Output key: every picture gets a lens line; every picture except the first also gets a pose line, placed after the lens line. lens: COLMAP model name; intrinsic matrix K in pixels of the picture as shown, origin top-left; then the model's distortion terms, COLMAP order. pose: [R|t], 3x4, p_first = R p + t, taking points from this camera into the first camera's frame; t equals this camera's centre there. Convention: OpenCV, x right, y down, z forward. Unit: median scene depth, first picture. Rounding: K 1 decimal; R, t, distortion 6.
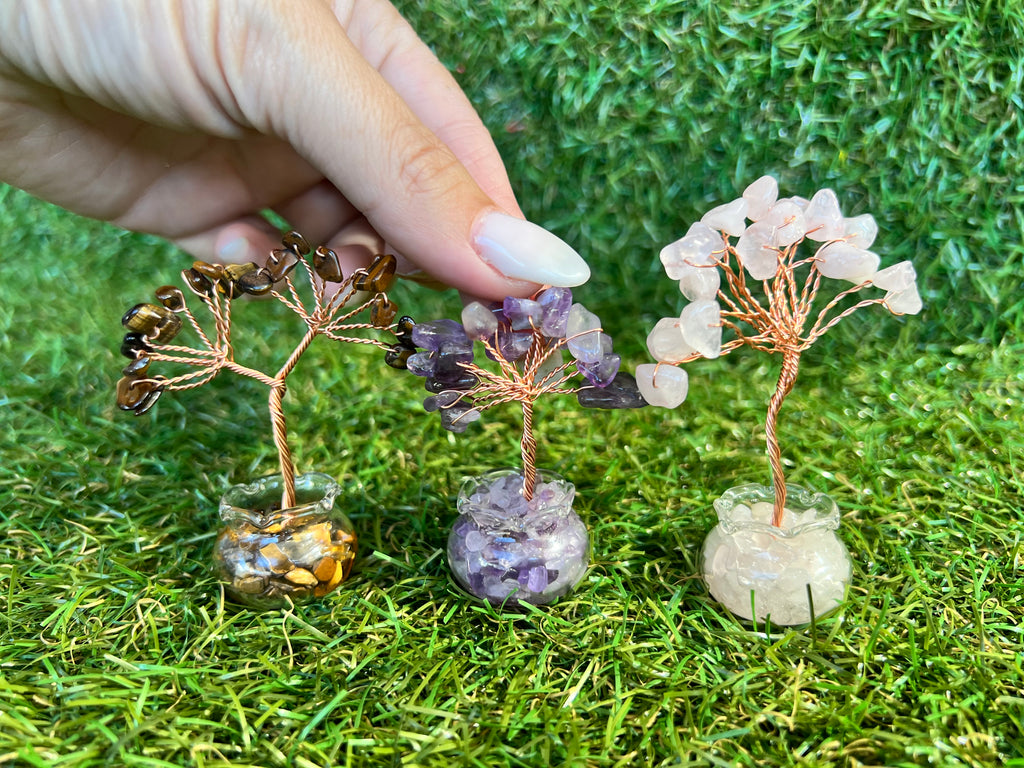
lens RADIAL K [[746.2, 0, 512.4], [0, 746.2, 383.5], [0, 0, 1]] dist [0.011850, -0.035246]
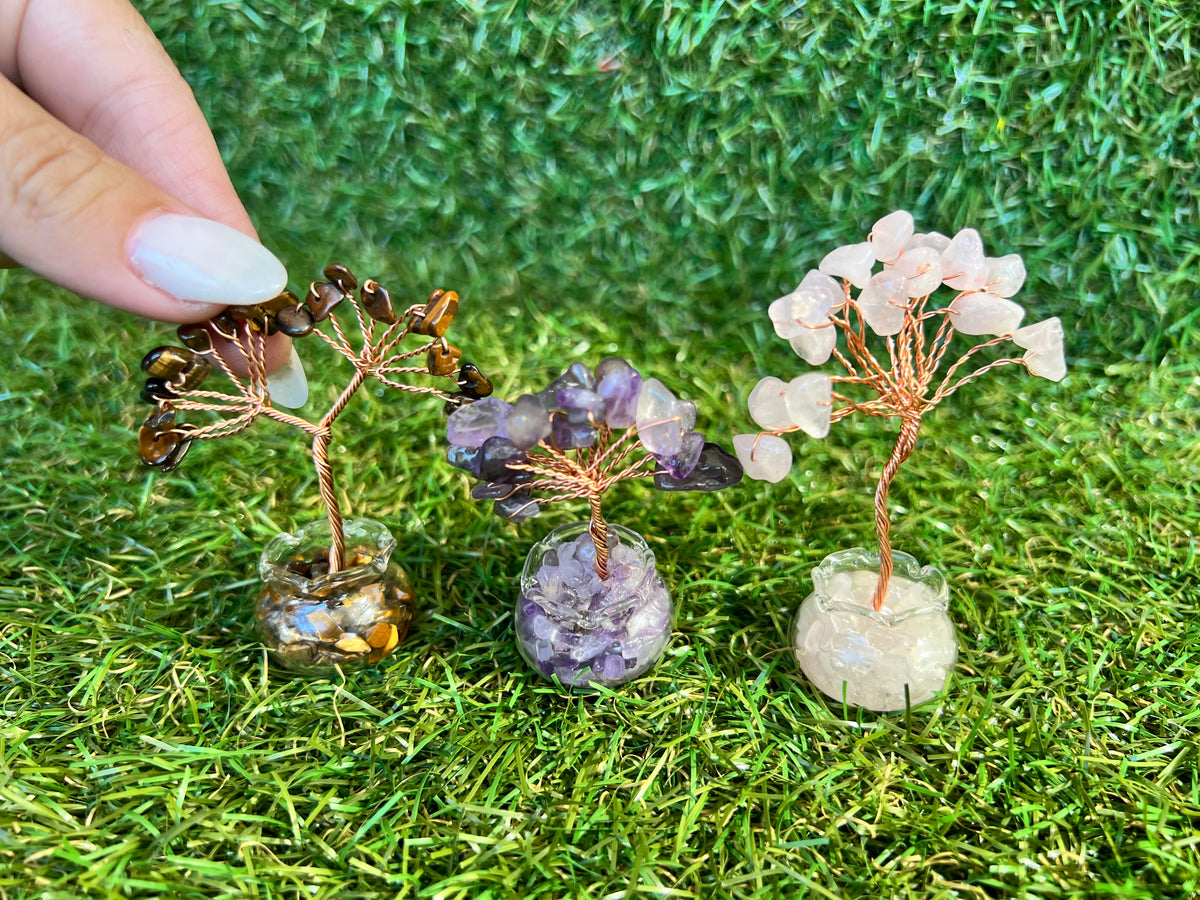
lens RADIAL K [[874.5, 0, 601.3], [0, 874.5, 448.5], [0, 0, 1]] dist [0.011850, -0.035246]
pose [[0.999317, 0.035591, 0.009906, 0.000428], [-0.036613, 0.989926, 0.136767, -0.117879], [-0.004938, -0.137036, 0.990554, -0.022021]]
